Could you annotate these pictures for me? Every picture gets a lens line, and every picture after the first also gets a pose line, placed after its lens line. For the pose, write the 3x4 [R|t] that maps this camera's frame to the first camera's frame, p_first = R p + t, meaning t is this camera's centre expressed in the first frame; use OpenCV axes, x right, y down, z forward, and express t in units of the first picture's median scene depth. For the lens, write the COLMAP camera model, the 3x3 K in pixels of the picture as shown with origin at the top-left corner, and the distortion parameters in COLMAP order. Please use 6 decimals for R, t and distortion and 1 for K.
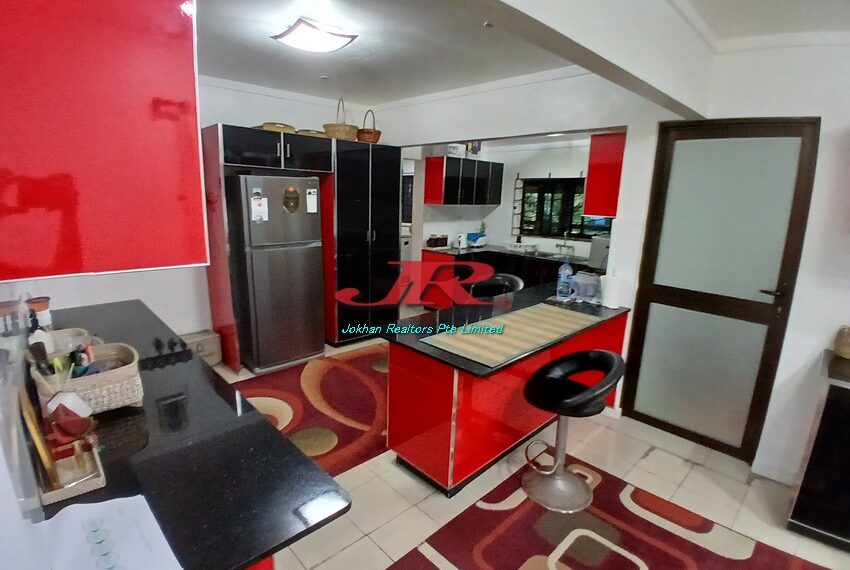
lens RADIAL K [[420.4, 0, 420.1], [0, 420.4, 286.9], [0, 0, 1]] dist [-0.031990, -0.004539]
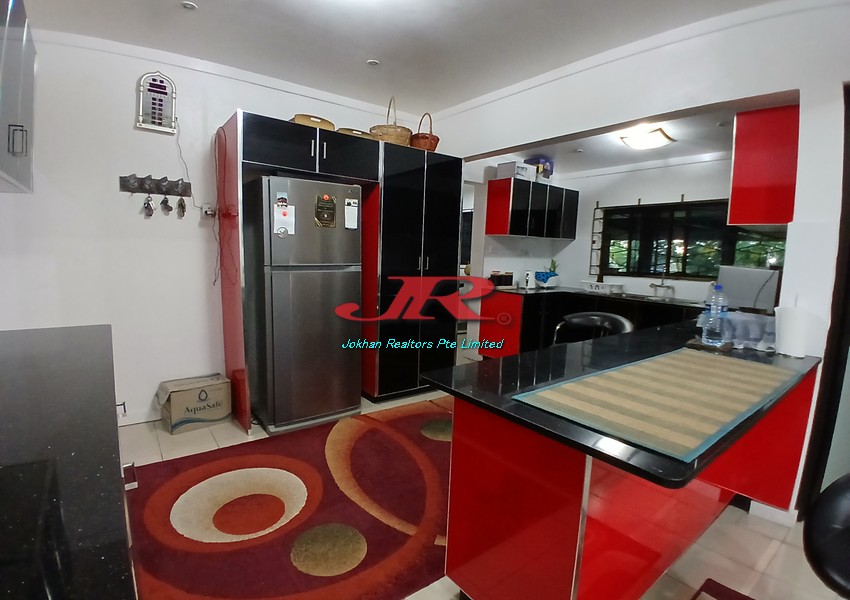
lens RADIAL K [[429.6, 0, 419.4], [0, 429.6, 300.2], [0, 0, 1]] dist [-0.006831, -0.037525]
pose [[0.993051, 0.017020, -0.116451, -0.032350], [-0.028060, 0.995192, -0.093834, 0.029988], [0.114294, 0.096450, 0.988754, 0.221013]]
